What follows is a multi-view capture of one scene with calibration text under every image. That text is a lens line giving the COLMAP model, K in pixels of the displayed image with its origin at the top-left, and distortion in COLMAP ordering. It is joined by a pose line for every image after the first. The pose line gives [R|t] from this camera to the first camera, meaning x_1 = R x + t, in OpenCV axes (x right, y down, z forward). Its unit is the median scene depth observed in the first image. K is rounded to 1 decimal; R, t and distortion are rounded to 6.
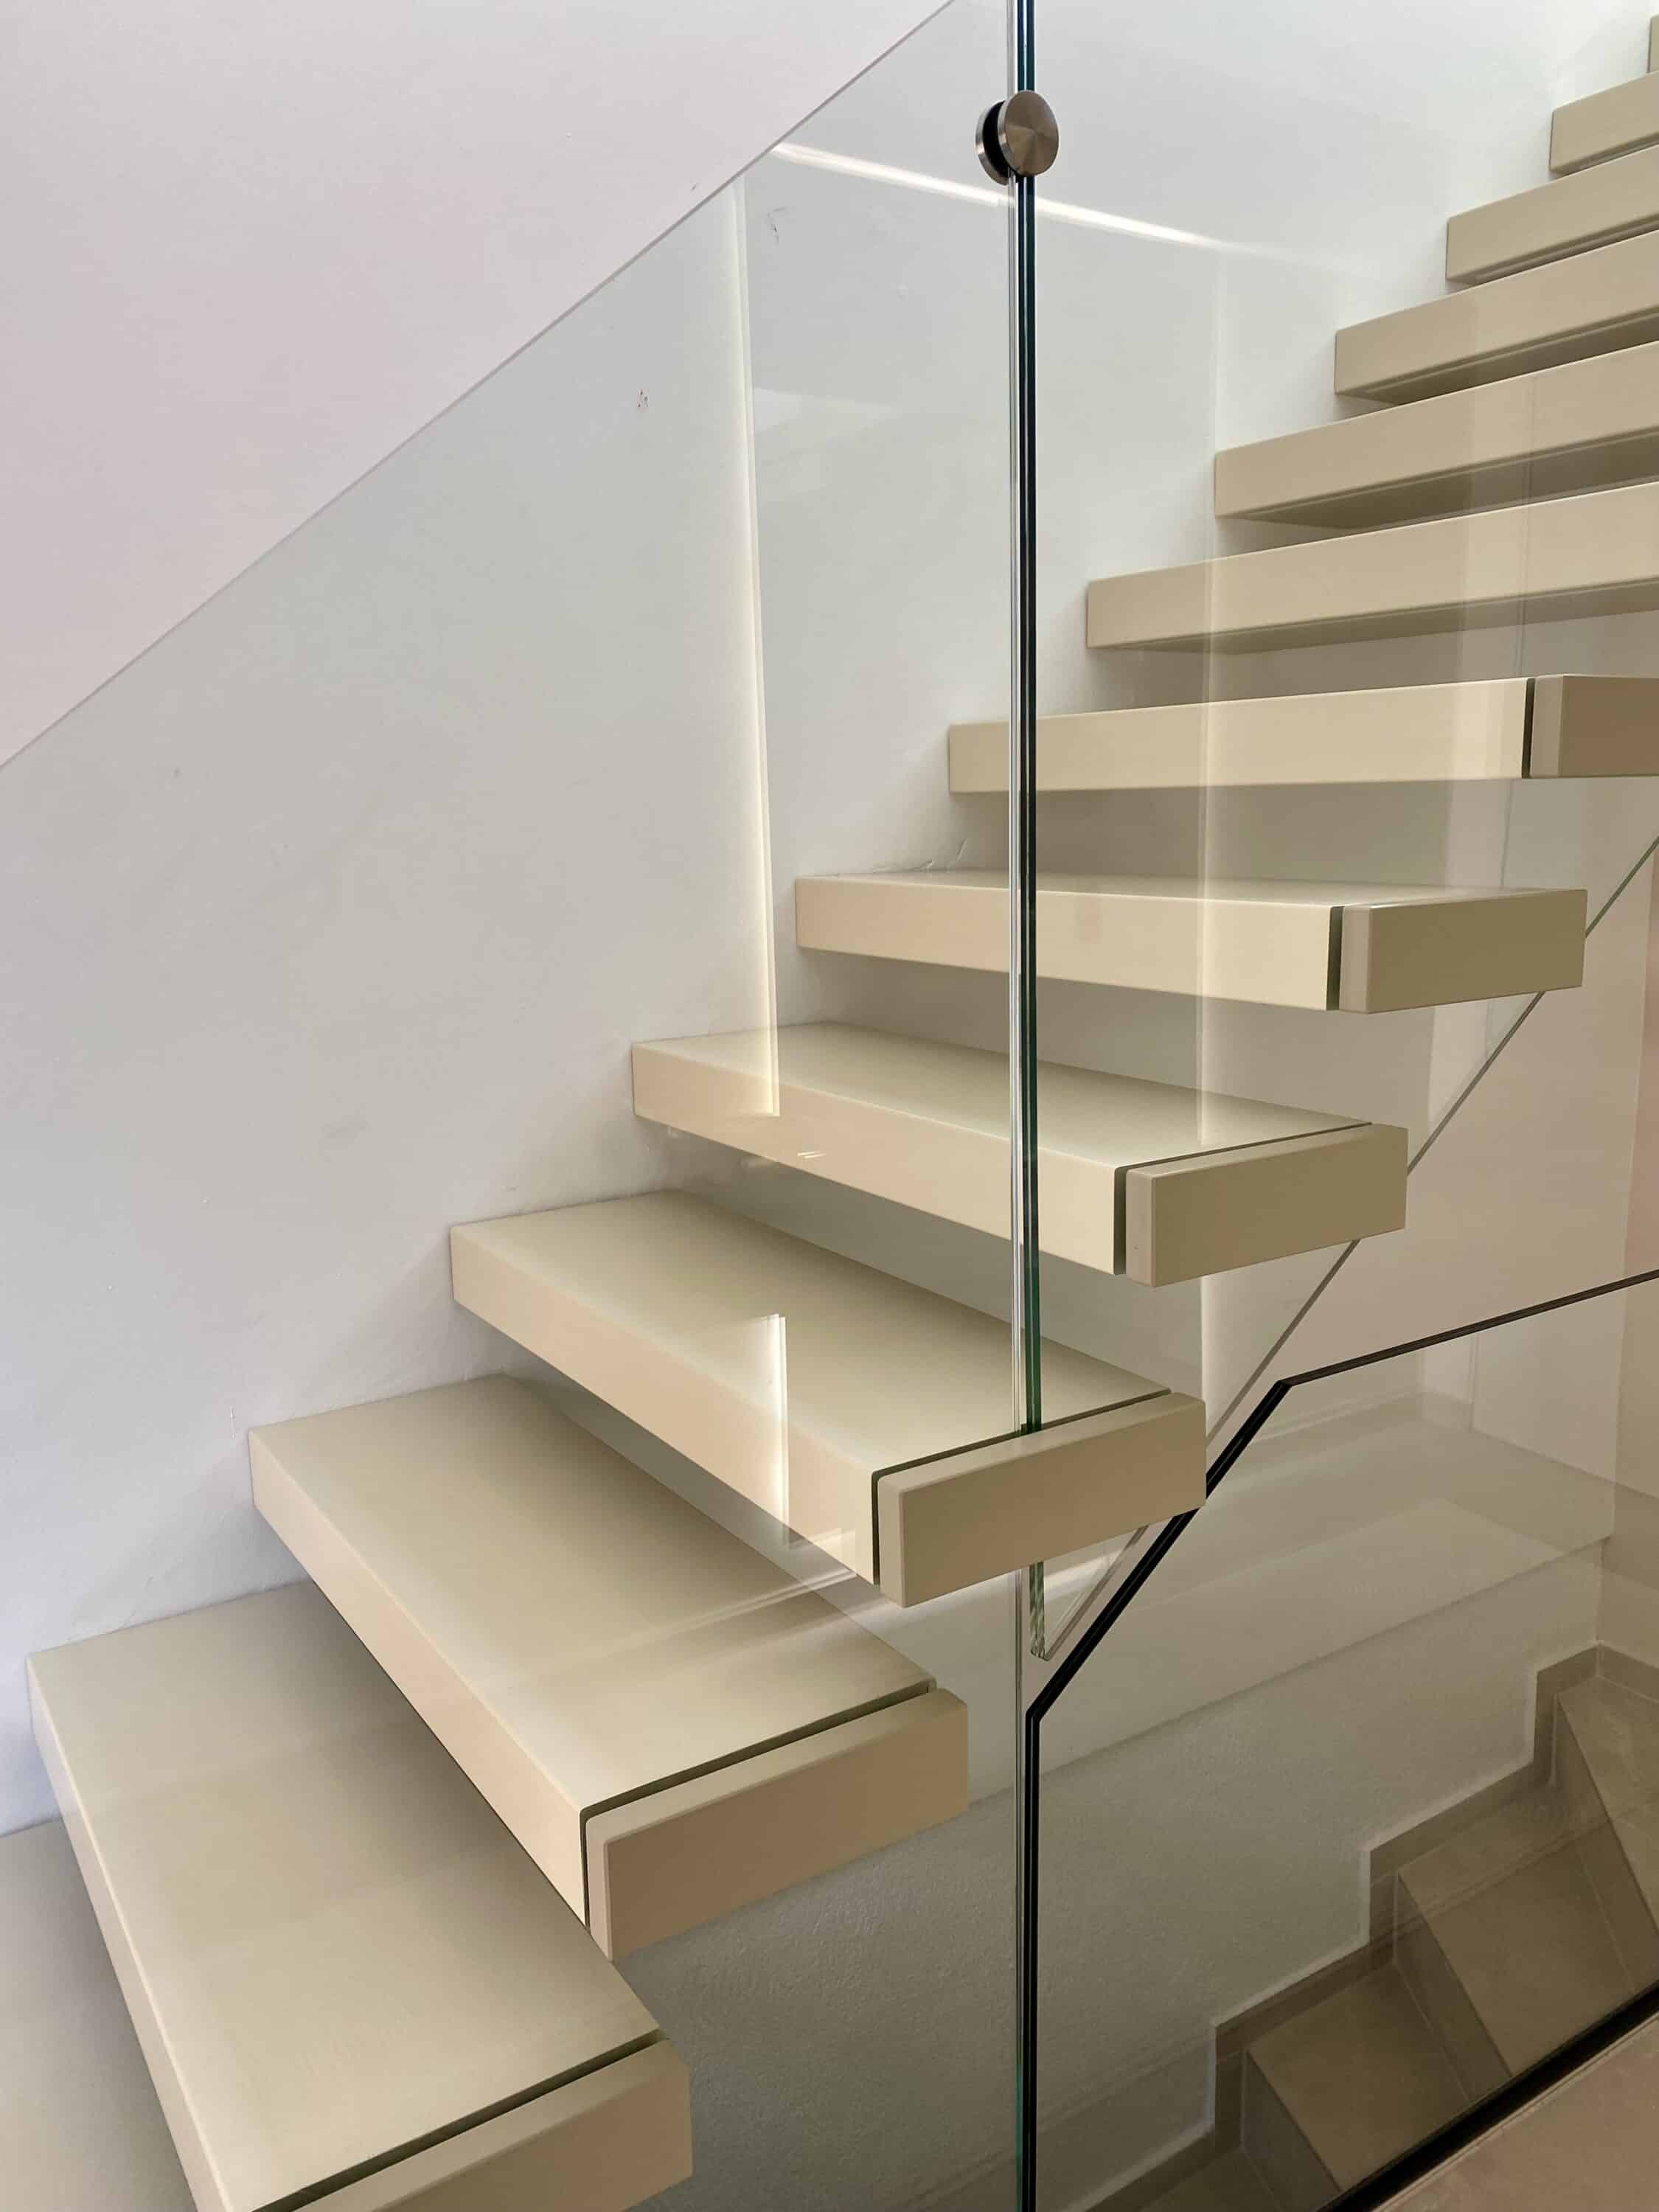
lens RADIAL K [[1685.1, 0, 810.9], [0, 1685.1, 1114.0], [0, 0, 1]] dist [0.013480, -0.003350]
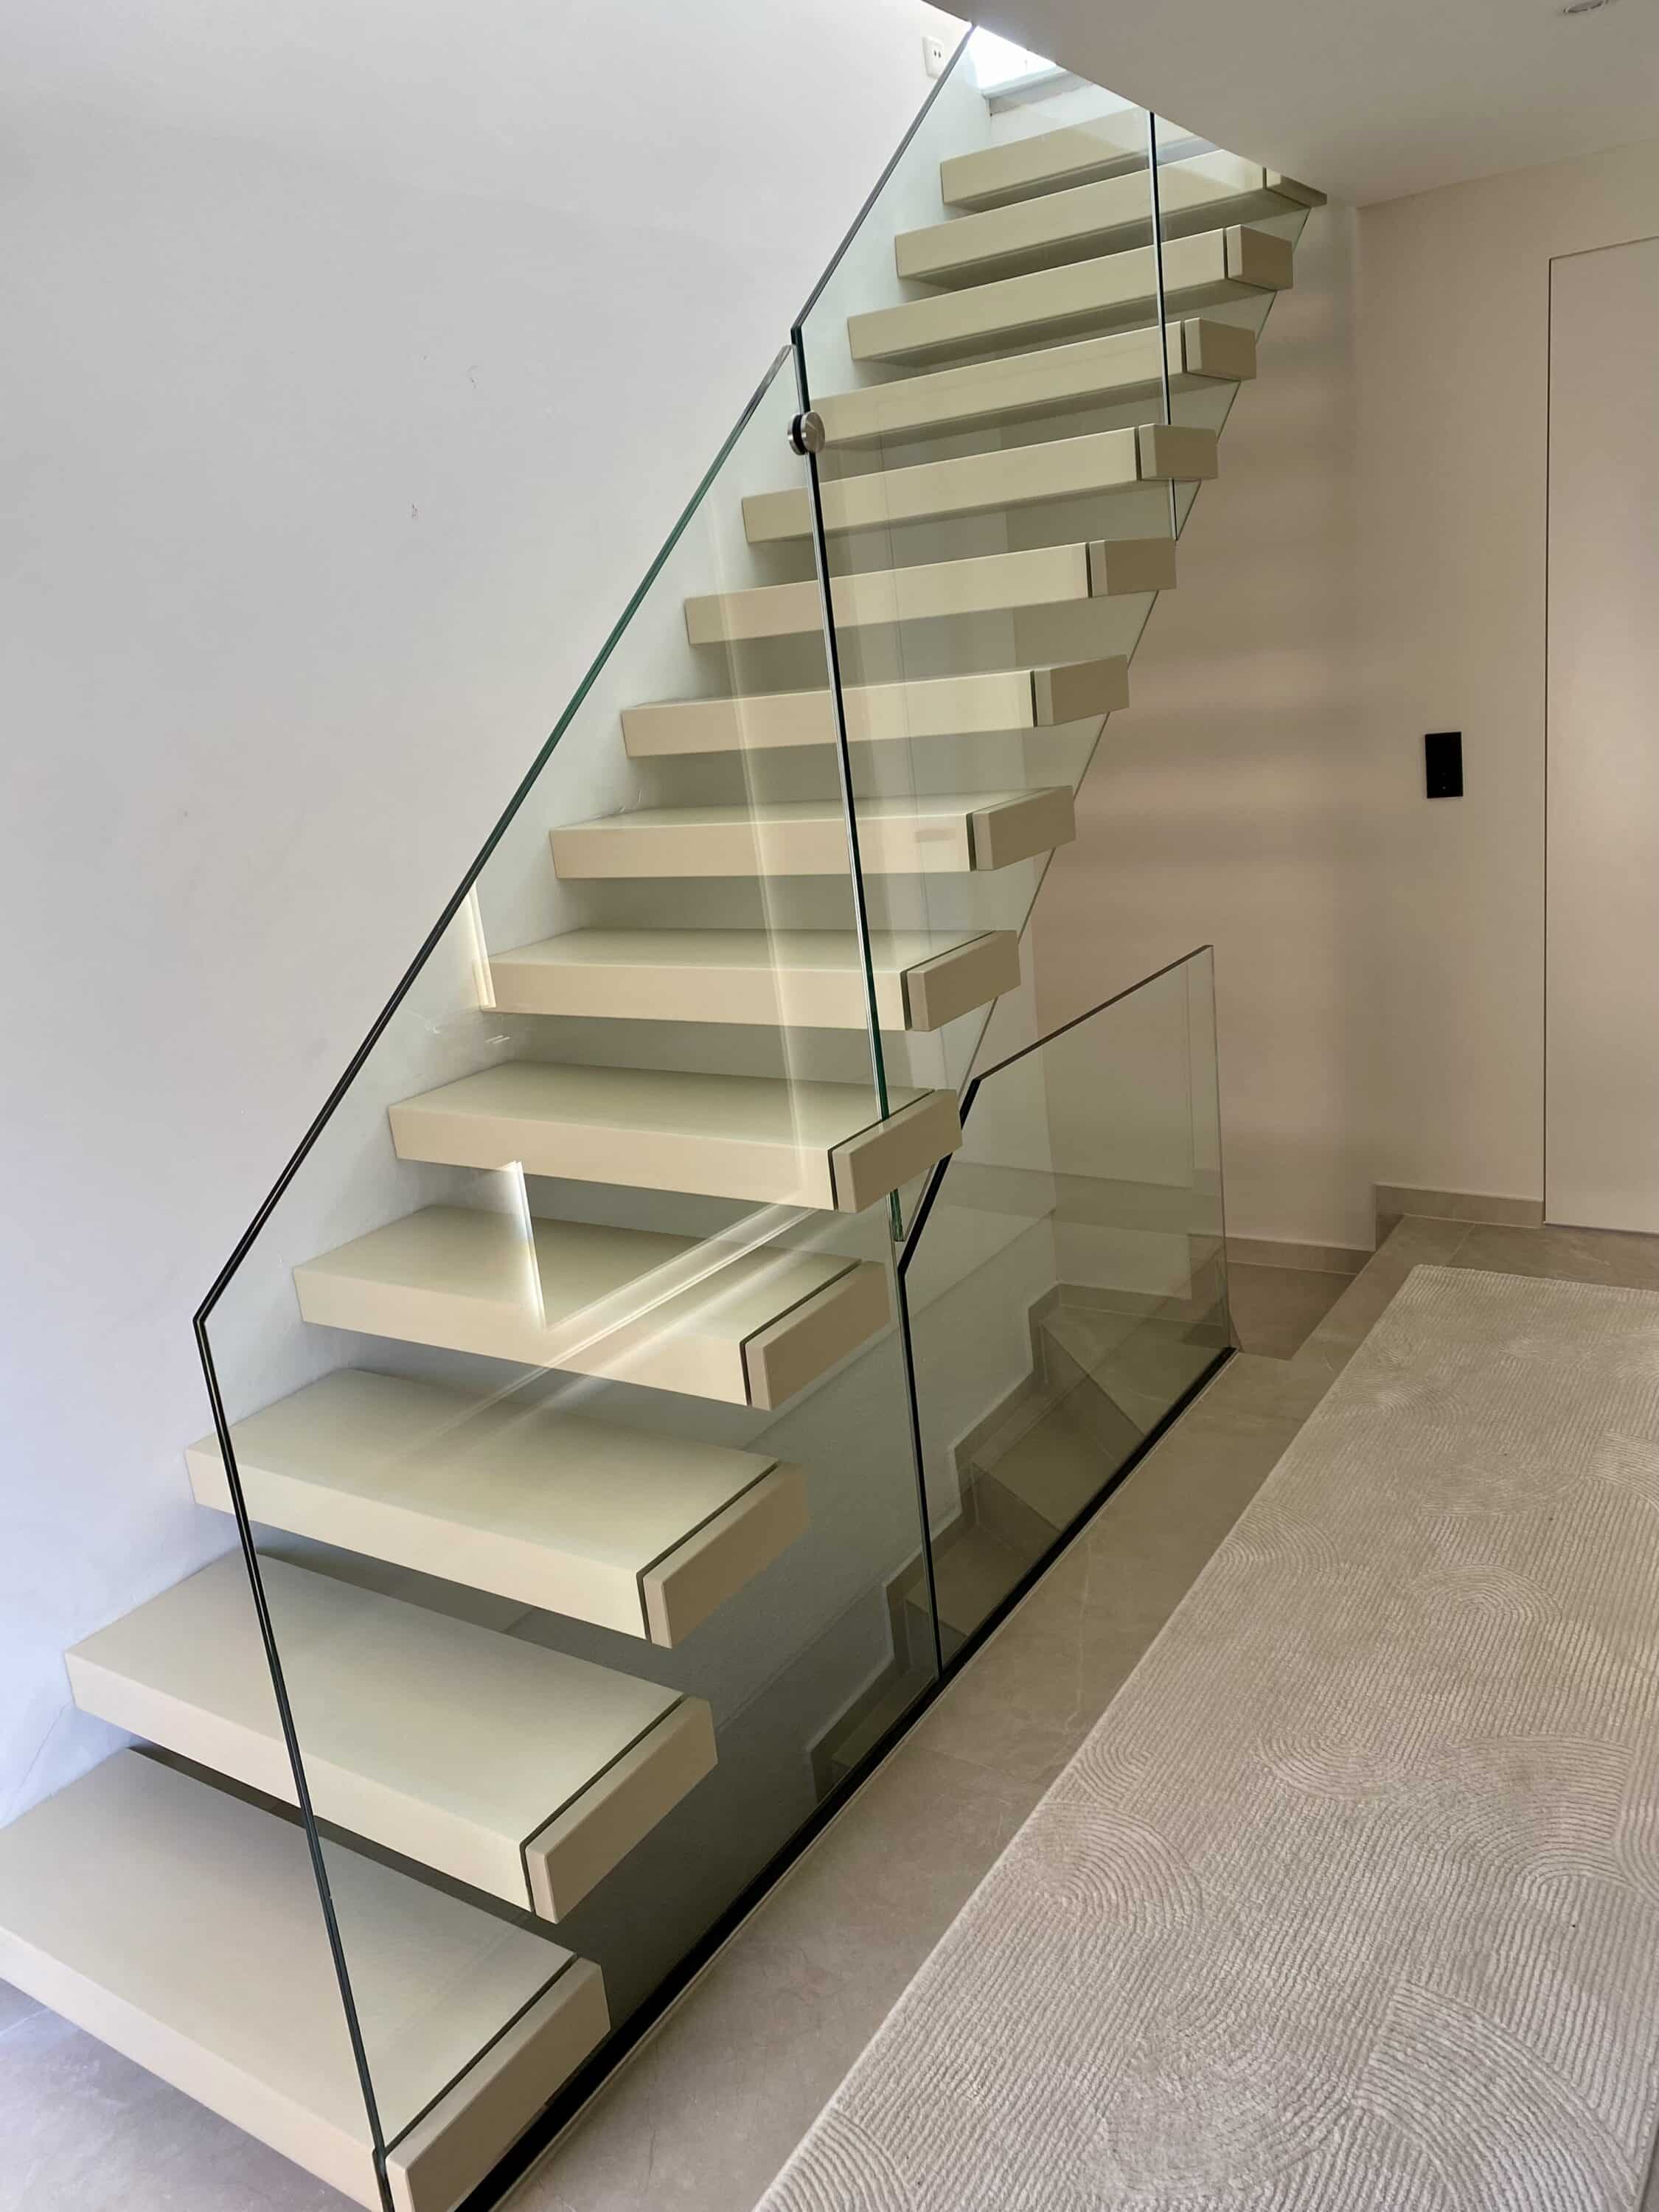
lens RADIAL K [[1685.1, 0, 803.6], [0, 1685.1, 1101.0], [0, 0, 1]] dist [0.013480, -0.003350]
pose [[0.909498, -0.183804, 0.372865, -0.470959], [0.164880, 0.982872, 0.082329, 0.003130], [-0.381611, -0.013401, 0.924226, -0.493880]]
